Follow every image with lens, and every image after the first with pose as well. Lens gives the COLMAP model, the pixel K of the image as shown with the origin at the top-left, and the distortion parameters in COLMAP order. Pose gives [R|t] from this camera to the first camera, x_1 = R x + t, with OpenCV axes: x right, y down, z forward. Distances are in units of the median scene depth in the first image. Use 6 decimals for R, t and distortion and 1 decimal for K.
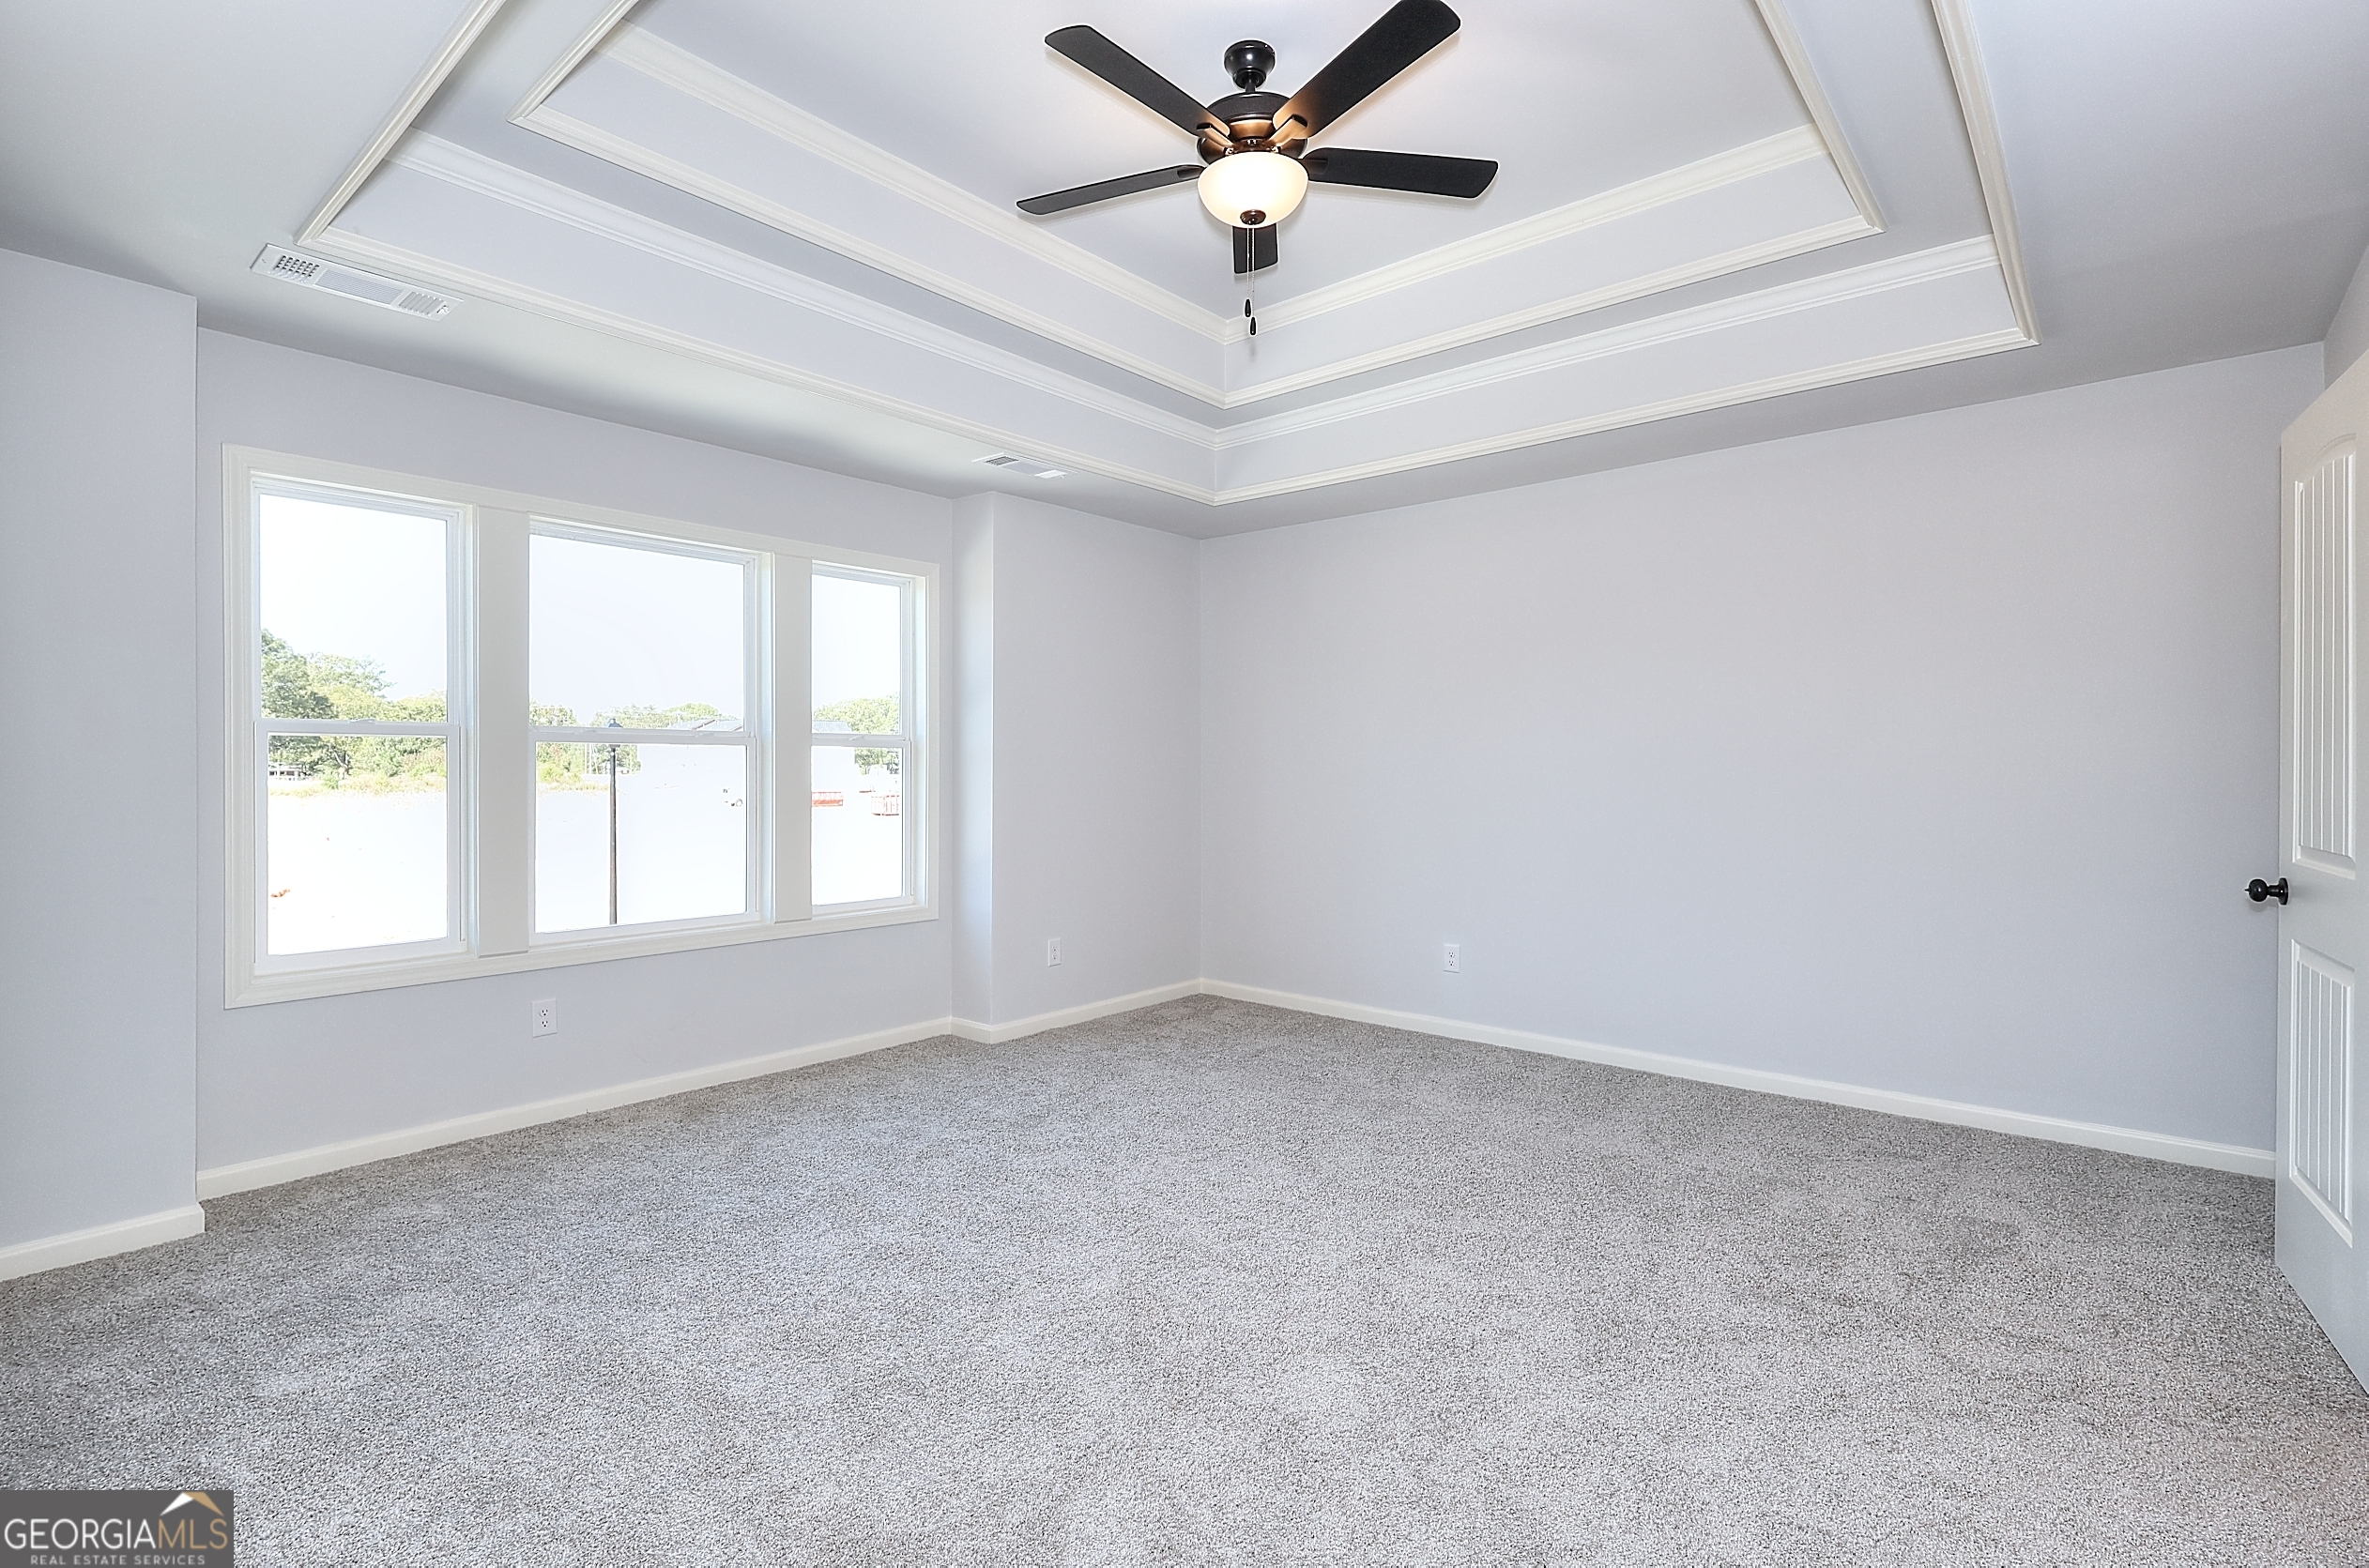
lens RADIAL K [[1116.3, 0, 1178.7], [0, 1116.3, 773.9], [0, 0, 1]] dist [0.033794, -0.000034]
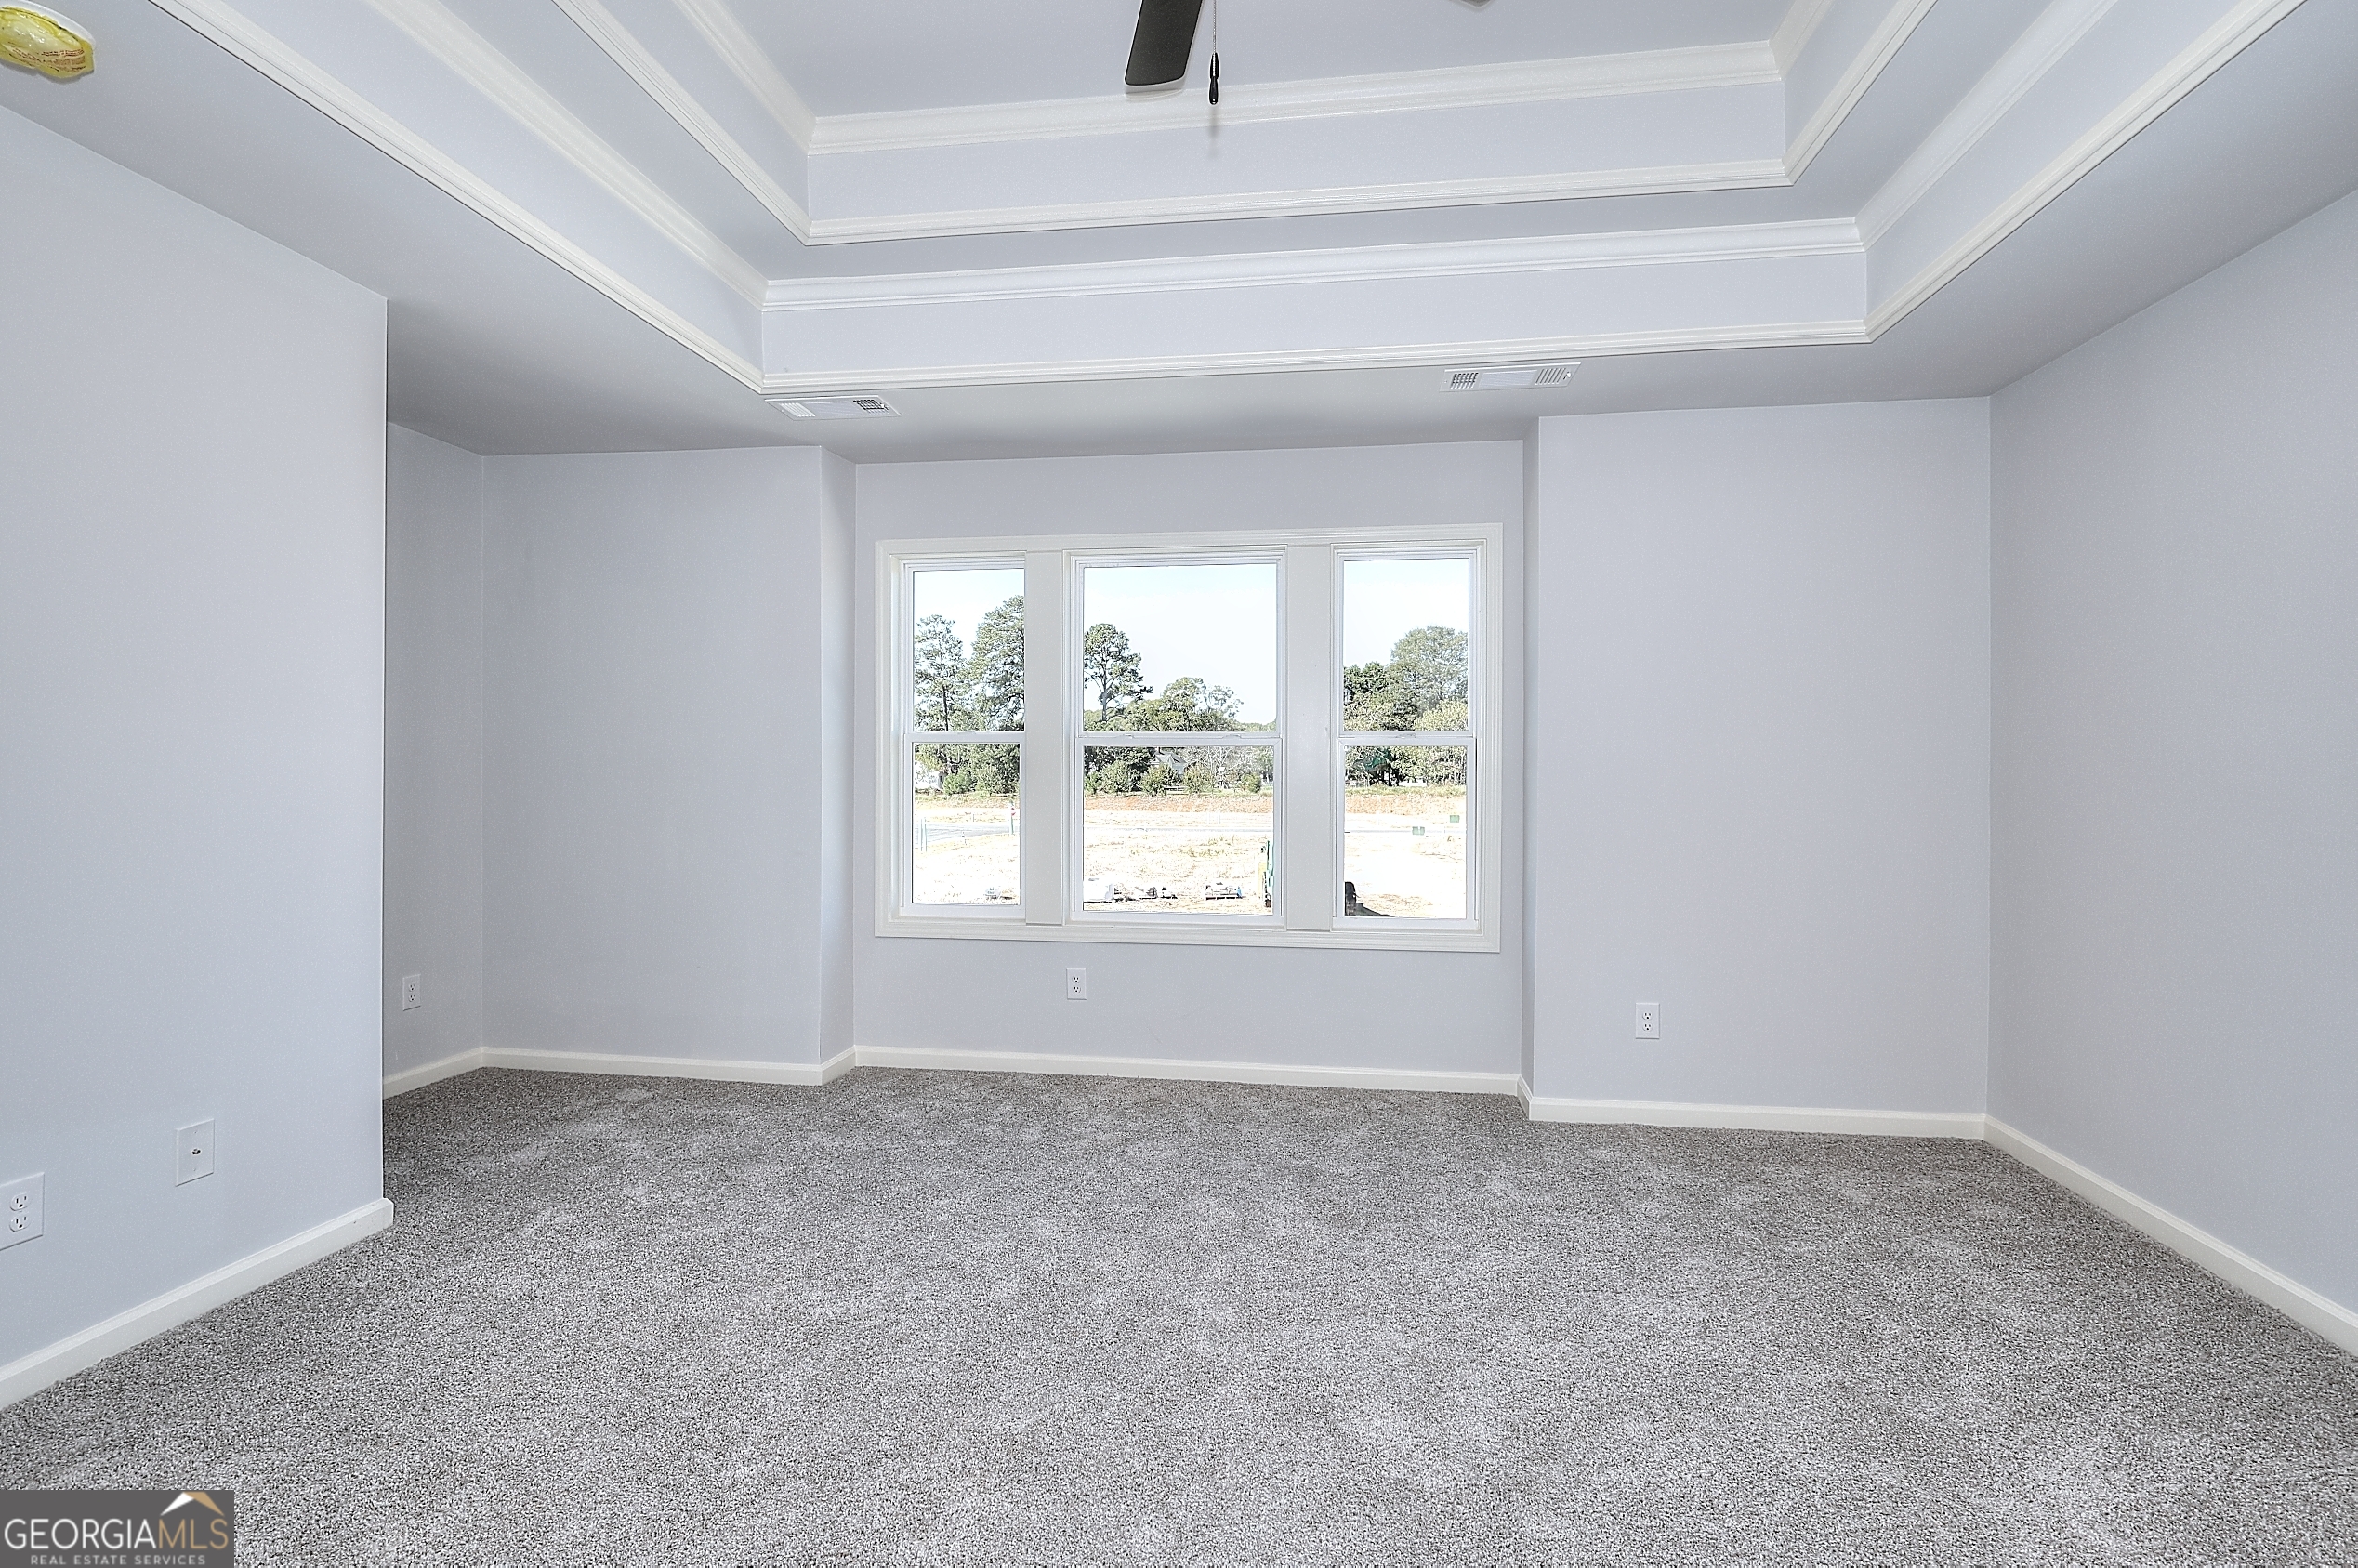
lens RADIAL K [[1111.2, 0, 1173.2], [0, 1111.2, 774.0], [0, 0, 1]] dist [0.033794, -0.000034]
pose [[0.537238, -0.005056, -0.843415, 0.423652], [-0.006845, 0.999923, -0.010355, 0.011442], [0.843403, 0.011336, 0.537162, 0.439602]]
